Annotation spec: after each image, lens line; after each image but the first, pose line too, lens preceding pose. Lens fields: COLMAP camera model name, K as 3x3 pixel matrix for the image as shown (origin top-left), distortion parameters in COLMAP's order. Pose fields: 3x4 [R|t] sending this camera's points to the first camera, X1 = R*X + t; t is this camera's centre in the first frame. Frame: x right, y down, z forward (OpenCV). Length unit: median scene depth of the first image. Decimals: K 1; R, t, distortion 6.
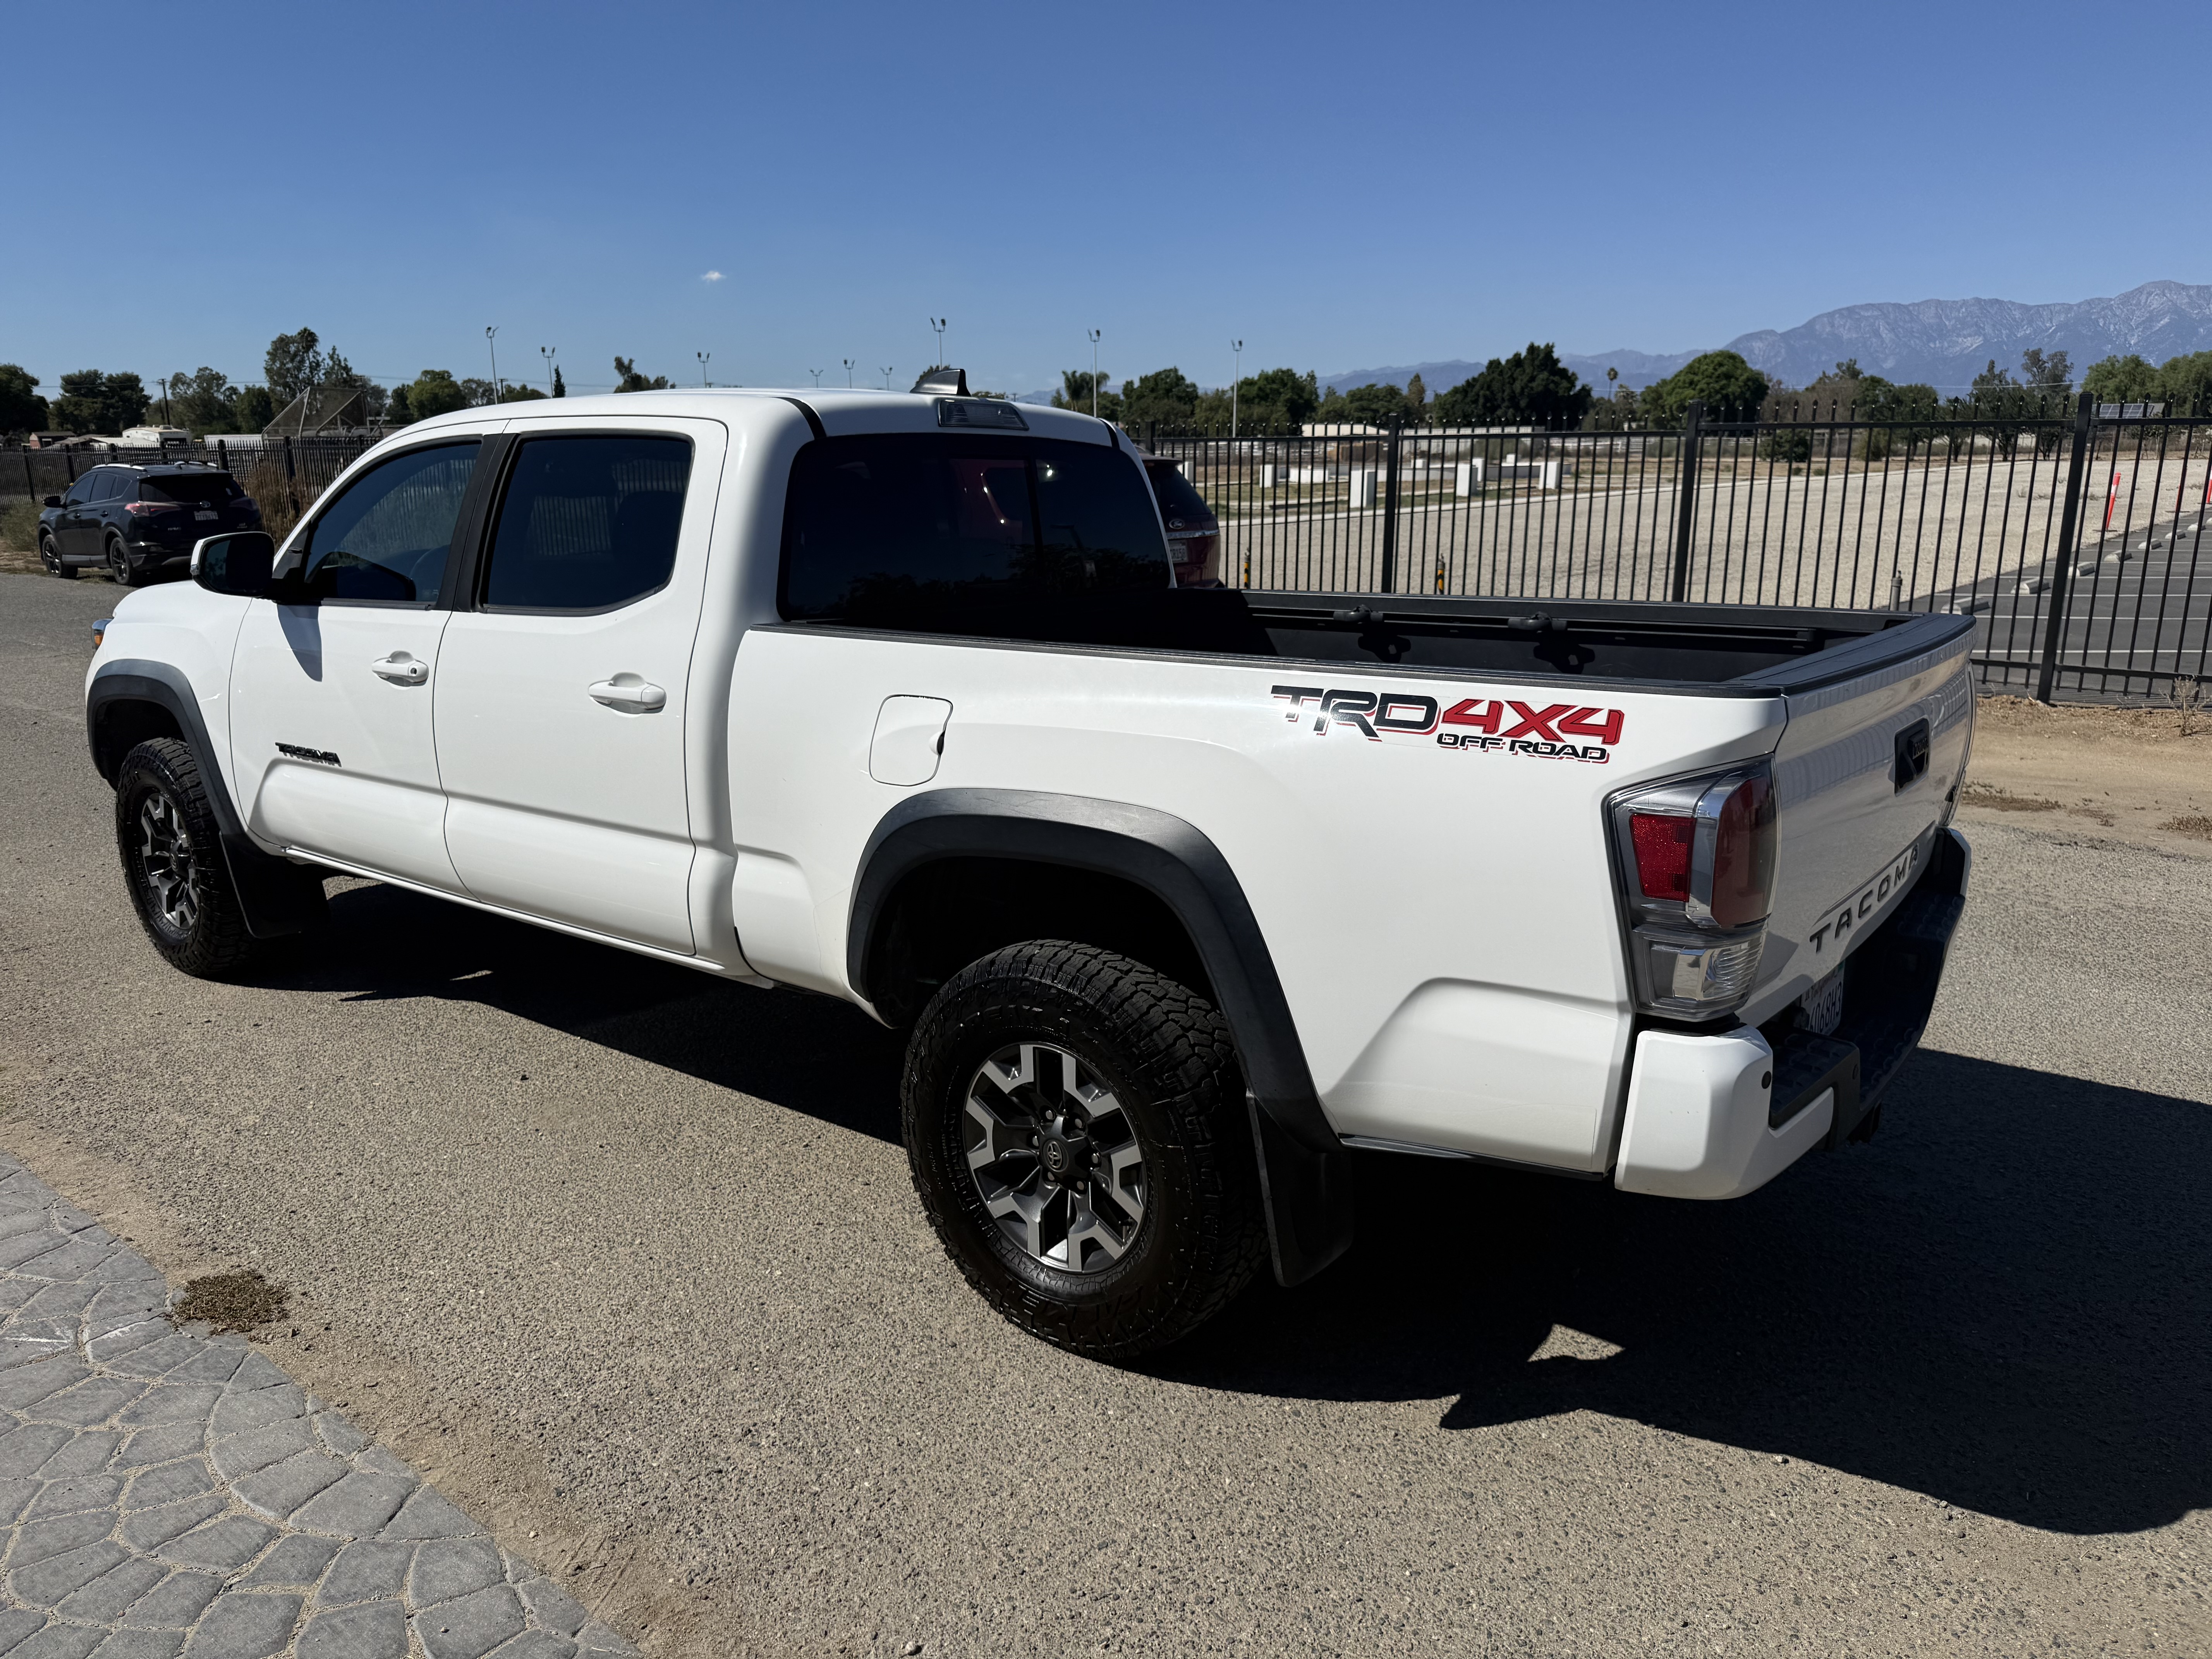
lens RADIAL K [[1556.5, 0, 1106.0], [0, 1556.5, 829.5], [0, 0, 1]] dist [0.004045, -0.001148]
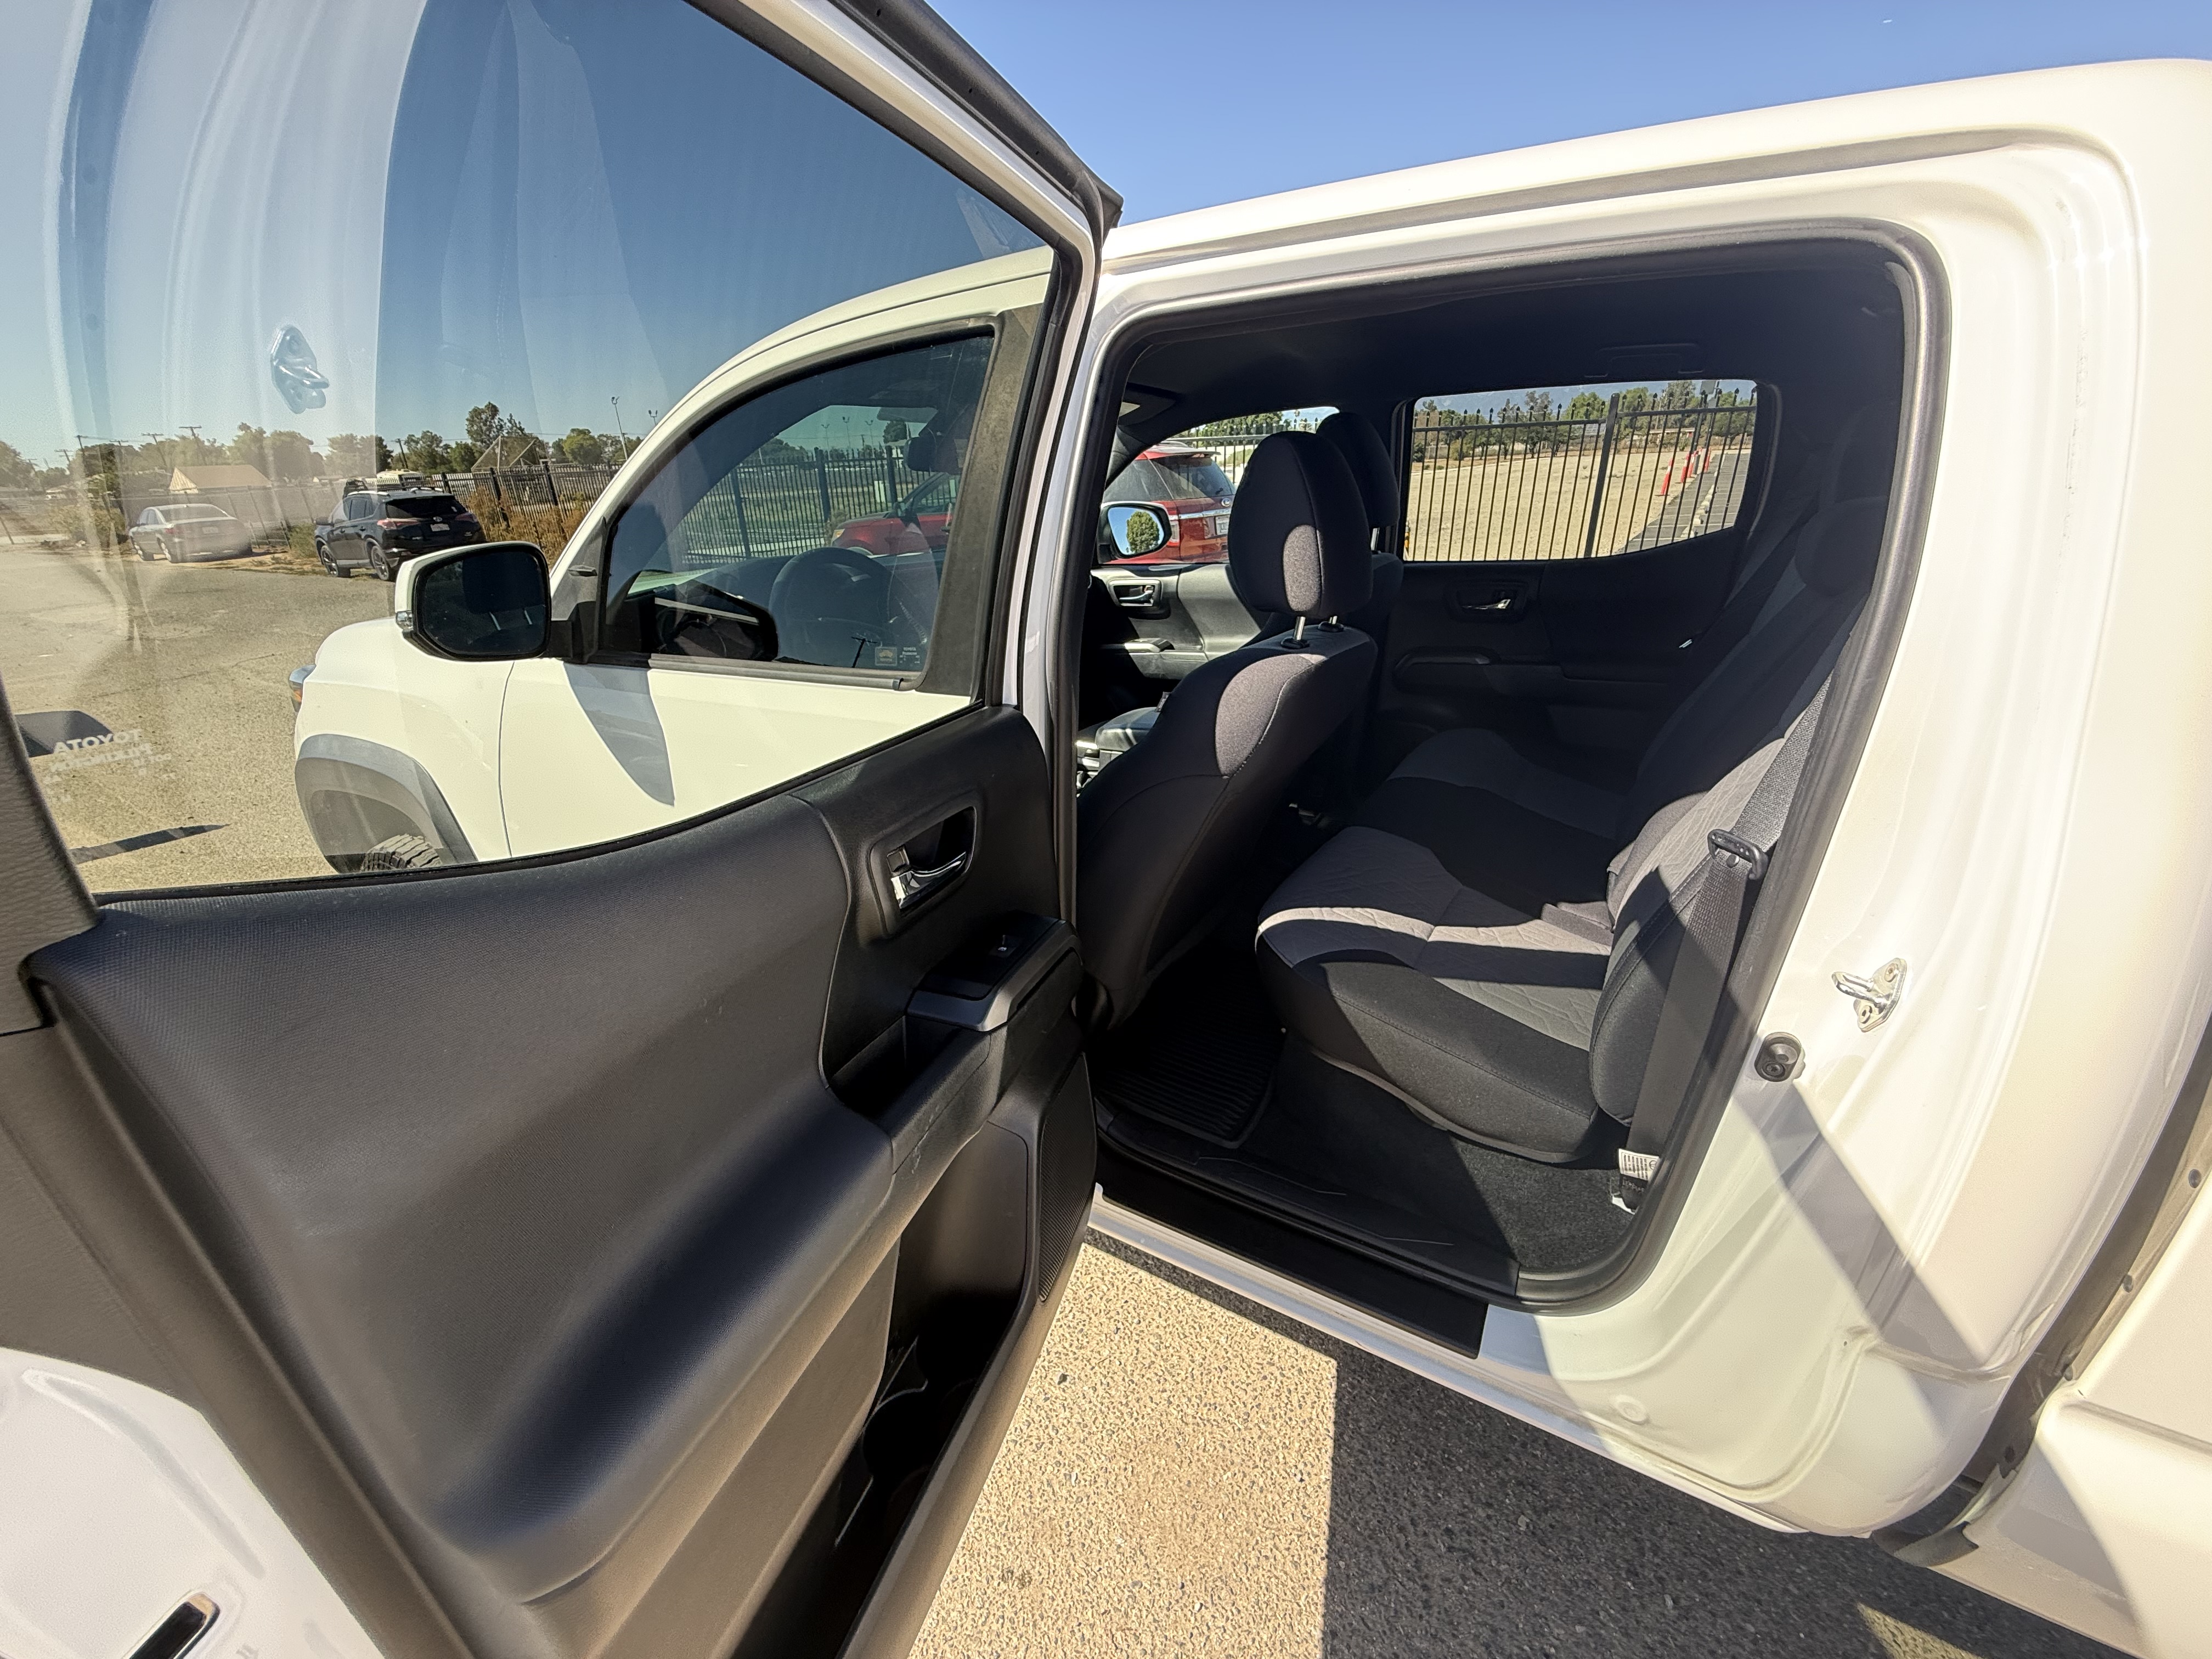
lens RADIAL K [[891.0, 0, 1106.4], [0, 891.0, 823.4], [0, 0, 1]] dist [-0.001731, -0.000061]
pose [[0.994292, -0.064297, 0.085141, -0.056408], [0.051577, 0.988237, 0.143968, -0.019269], [-0.093397, -0.138755, 0.985913, 0.099901]]
